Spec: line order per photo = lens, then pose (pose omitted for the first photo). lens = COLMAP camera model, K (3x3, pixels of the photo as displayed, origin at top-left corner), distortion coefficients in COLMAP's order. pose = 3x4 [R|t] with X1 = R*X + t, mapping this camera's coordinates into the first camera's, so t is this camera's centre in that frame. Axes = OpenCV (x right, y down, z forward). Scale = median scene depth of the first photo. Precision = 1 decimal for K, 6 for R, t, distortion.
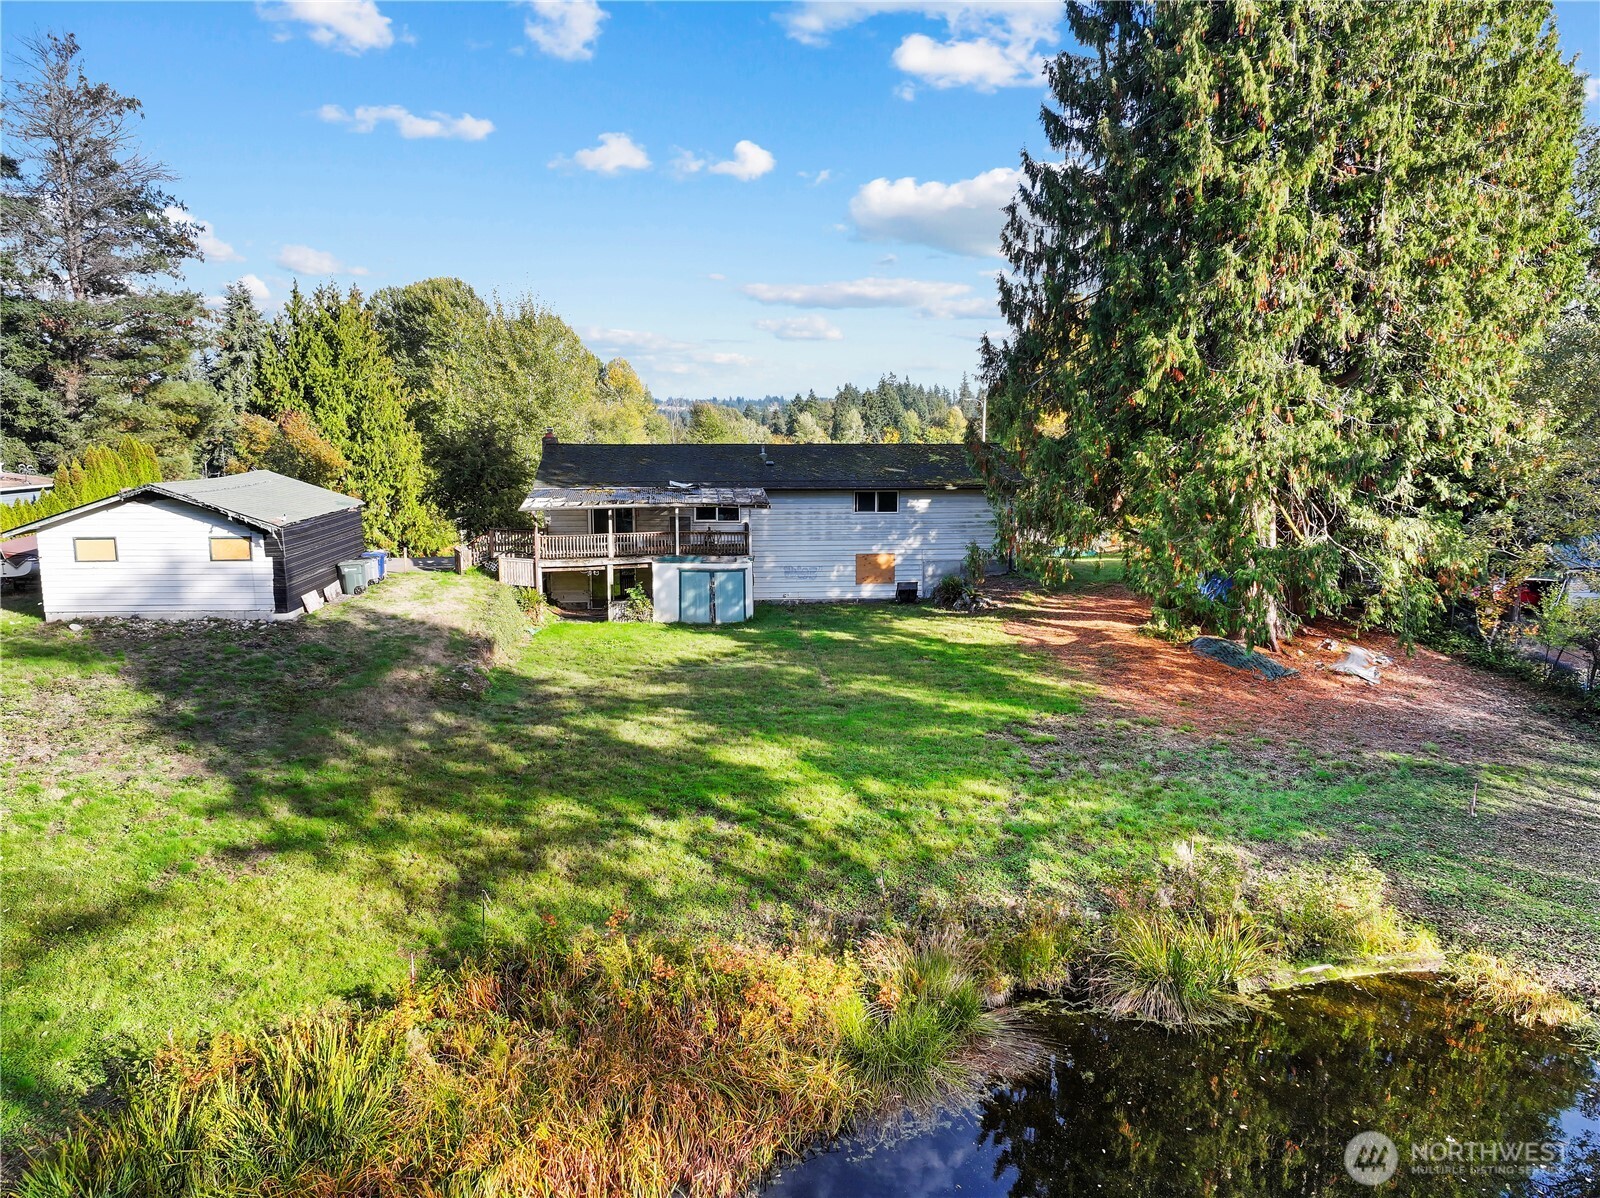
lens RADIAL K [[1125.9, 0, 816.0], [0, 1125.9, 592.5], [0, 0, 1]] dist [0.007375, -0.000287]
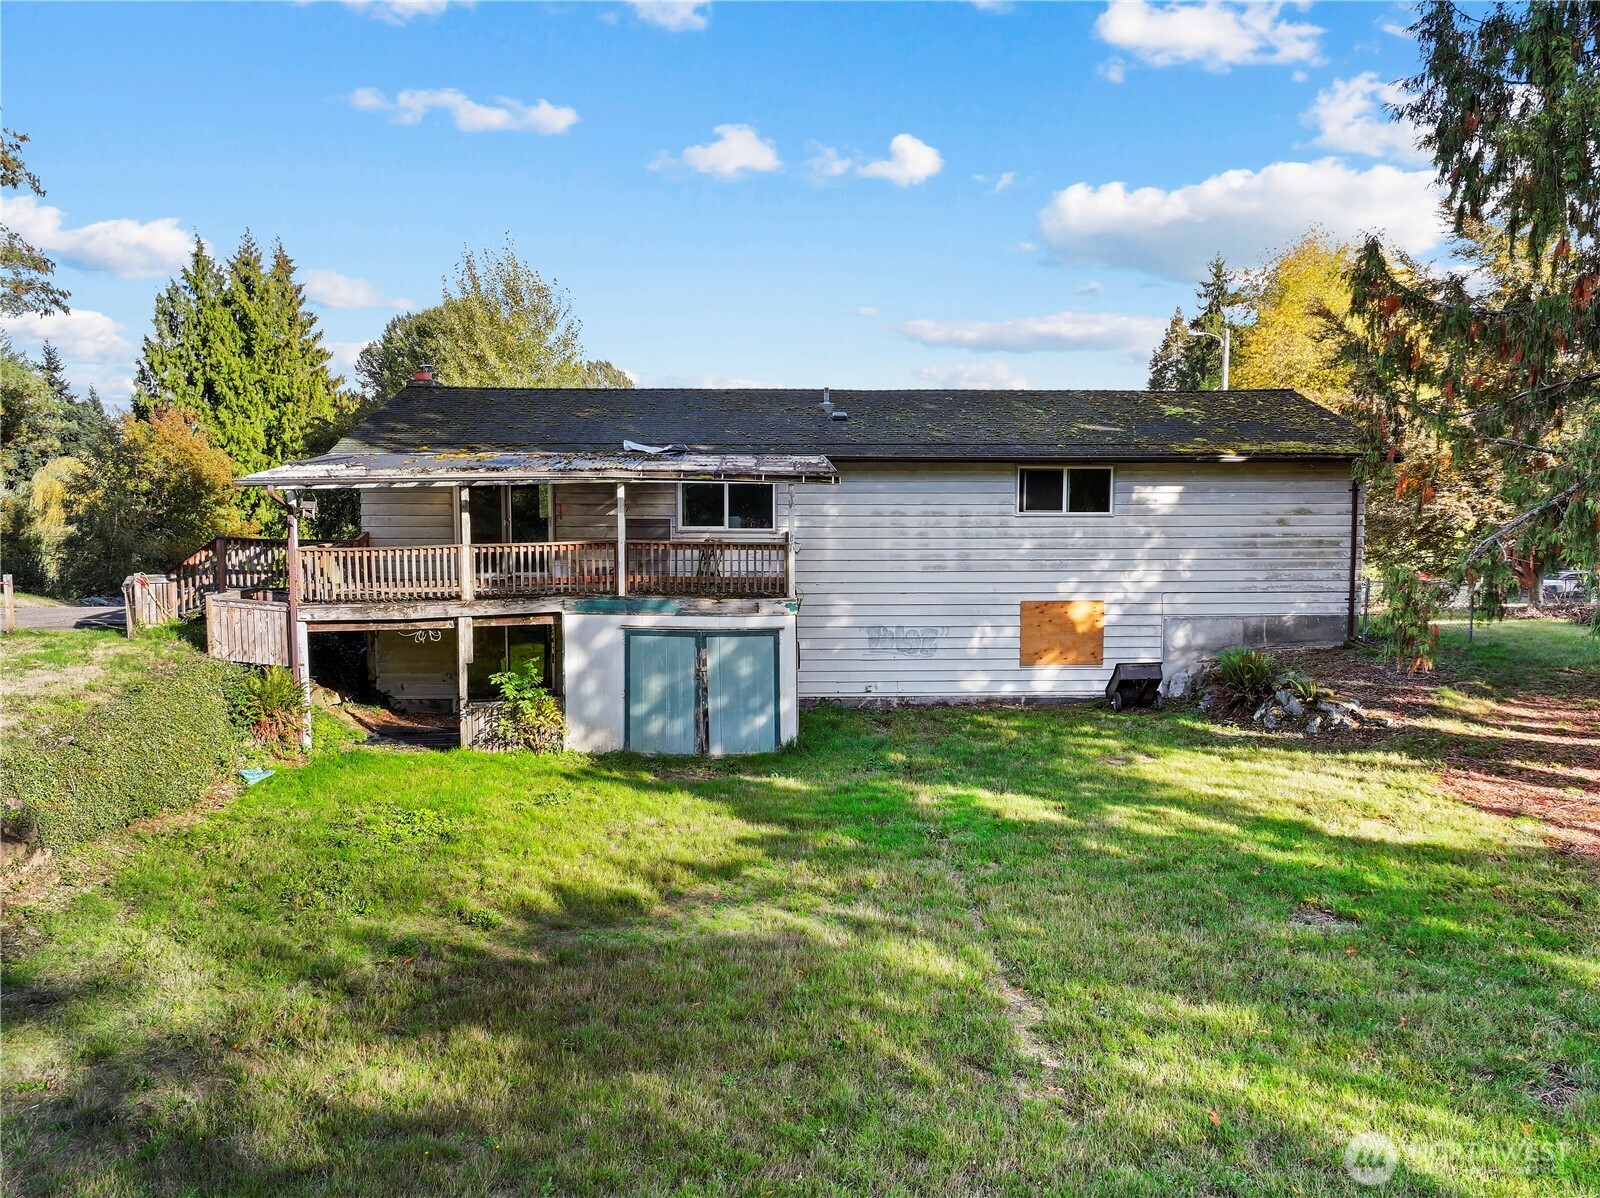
lens RADIAL K [[1125.9, 0, 816.0], [0, 1125.9, 592.5], [0, 0, 1]] dist [0.007375, -0.000287]
pose [[0.997975, 0.005589, -0.063368, -0.021694], [-0.009555, 0.998002, -0.062458, -0.008173], [0.062892, 0.062937, 0.996034, 0.570859]]
